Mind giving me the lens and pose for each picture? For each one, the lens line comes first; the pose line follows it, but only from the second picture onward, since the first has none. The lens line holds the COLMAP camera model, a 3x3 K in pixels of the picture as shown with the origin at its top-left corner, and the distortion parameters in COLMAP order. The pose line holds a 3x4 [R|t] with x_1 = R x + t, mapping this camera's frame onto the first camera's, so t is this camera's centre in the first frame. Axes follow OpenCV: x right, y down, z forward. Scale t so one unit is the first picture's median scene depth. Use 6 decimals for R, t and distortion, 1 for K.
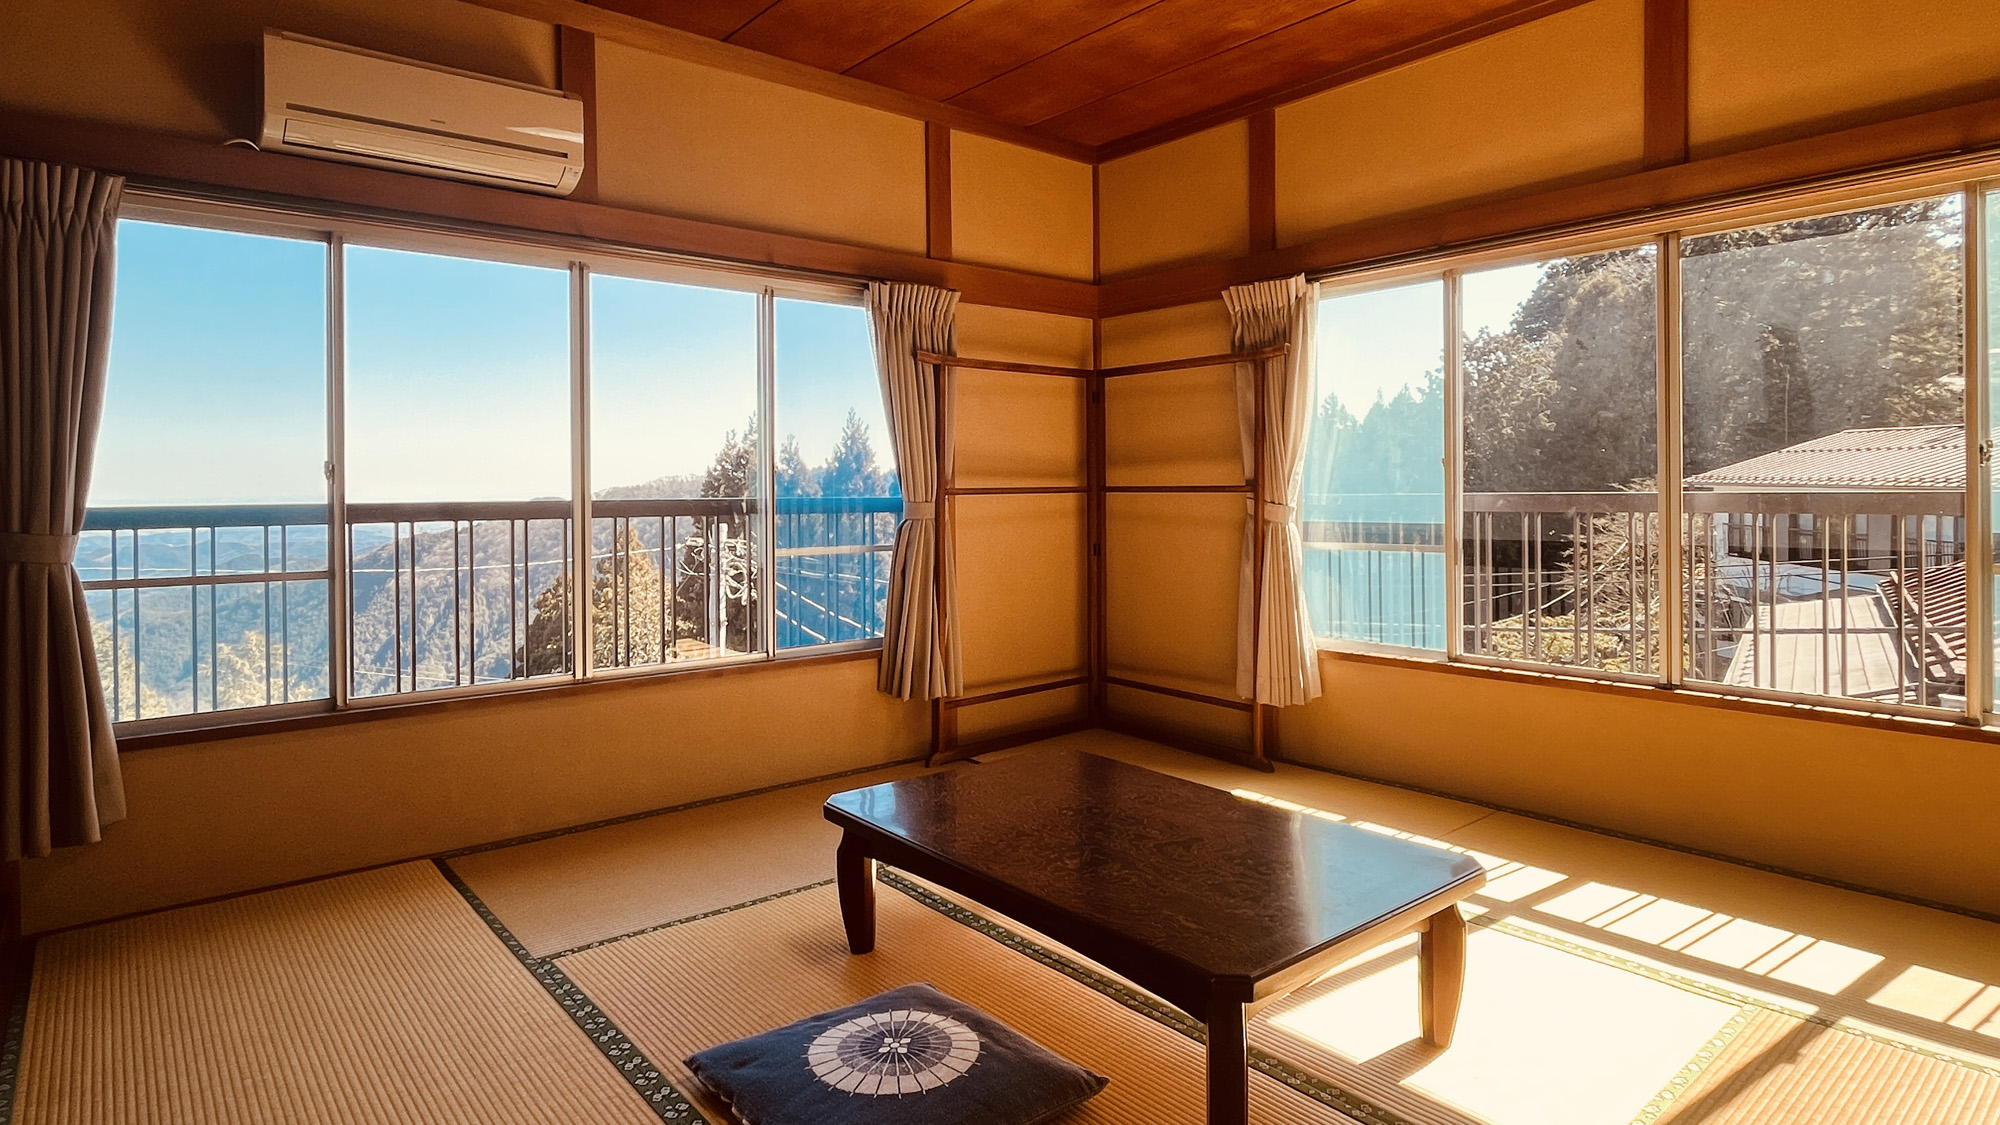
lens RADIAL K [[1085.2, 0, 995.6], [0, 1085.2, 488.4], [0, 0, 1]] dist [0.000295, 0.000453]
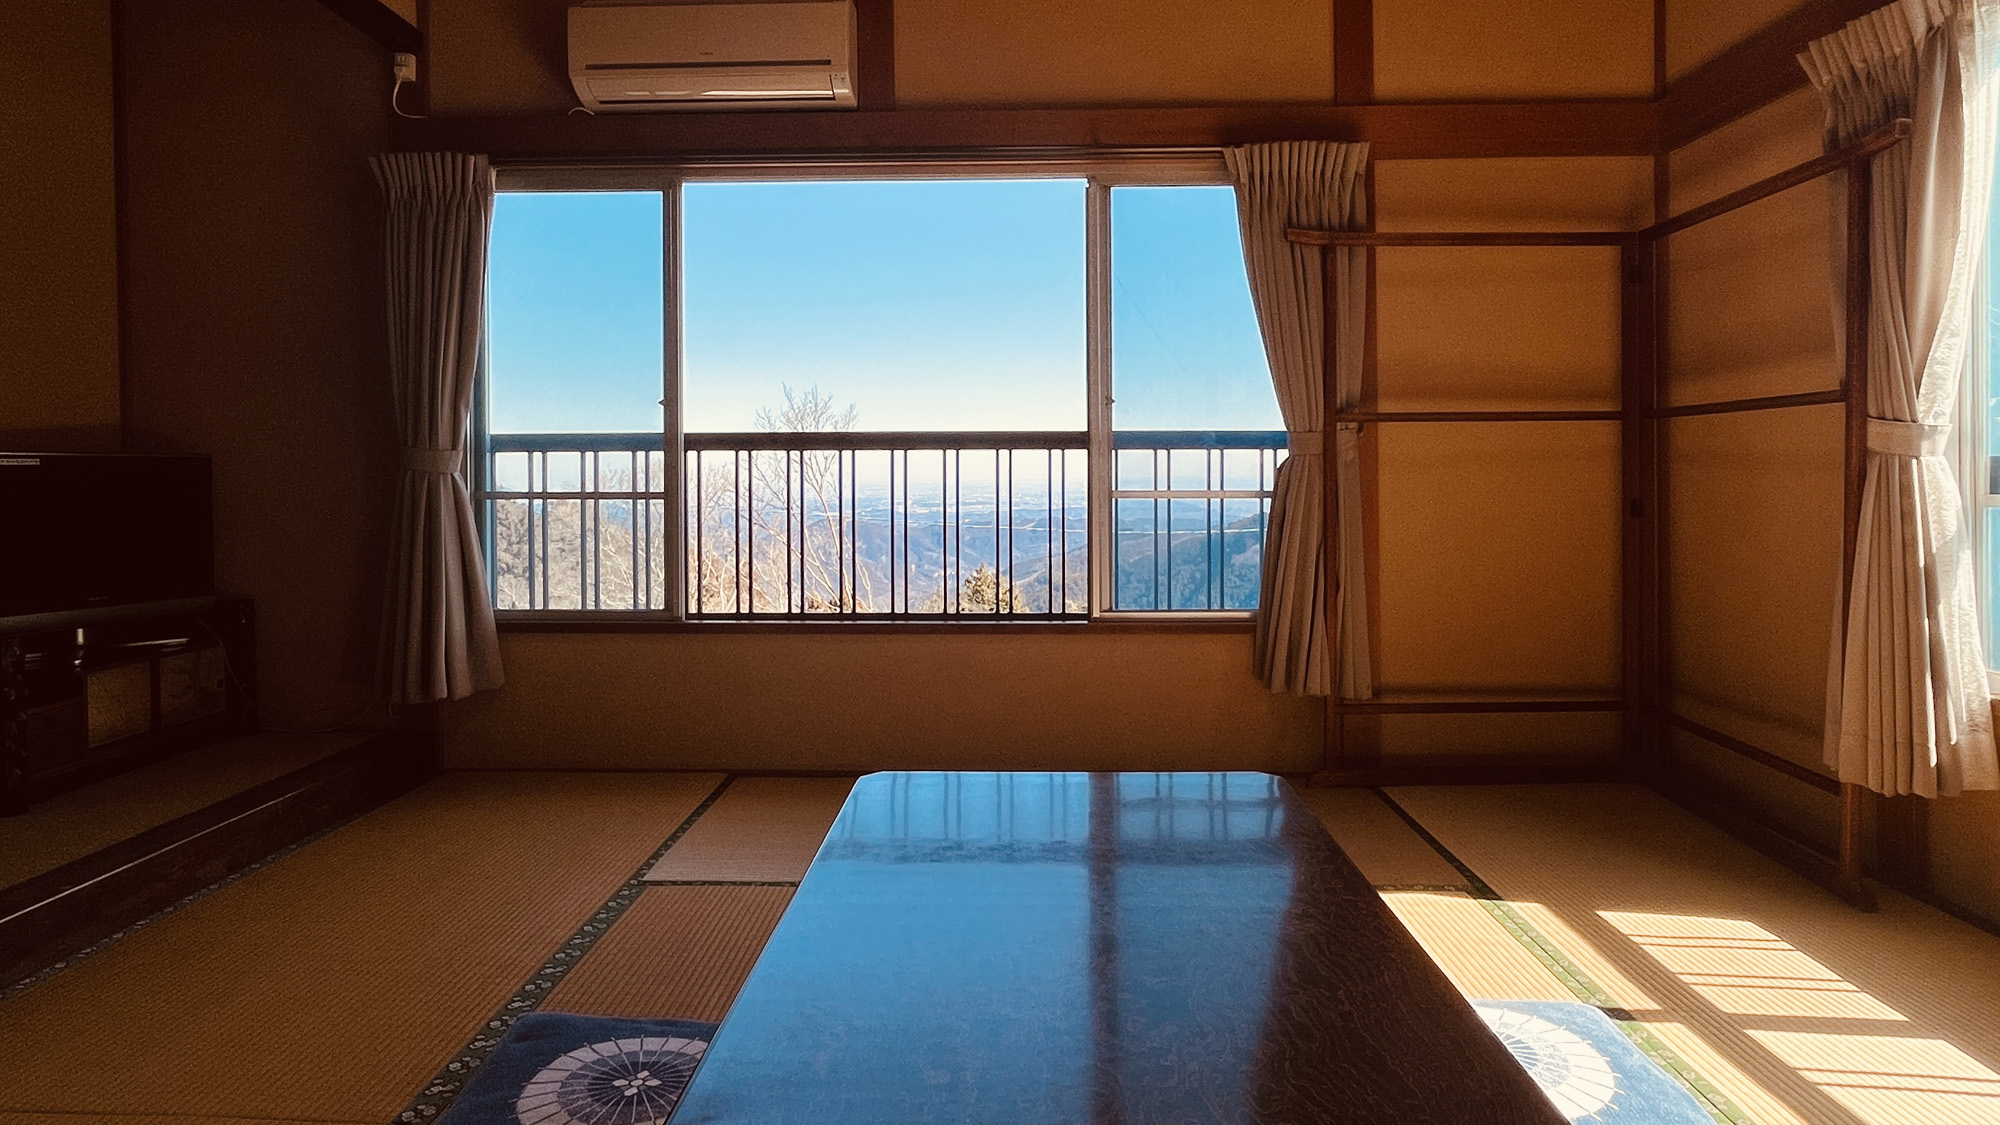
lens RADIAL K [[1147.0, 0, 1001.1], [0, 1147.0, 468.8], [0, 0, 1]] dist [-0.005855, -0.000377]
pose [[0.746643, 0.003055, -0.665217, 0.306962], [-0.001809, 0.999995, 0.002562, 0.037731], [0.665222, -0.000710, 0.746645, 0.275486]]
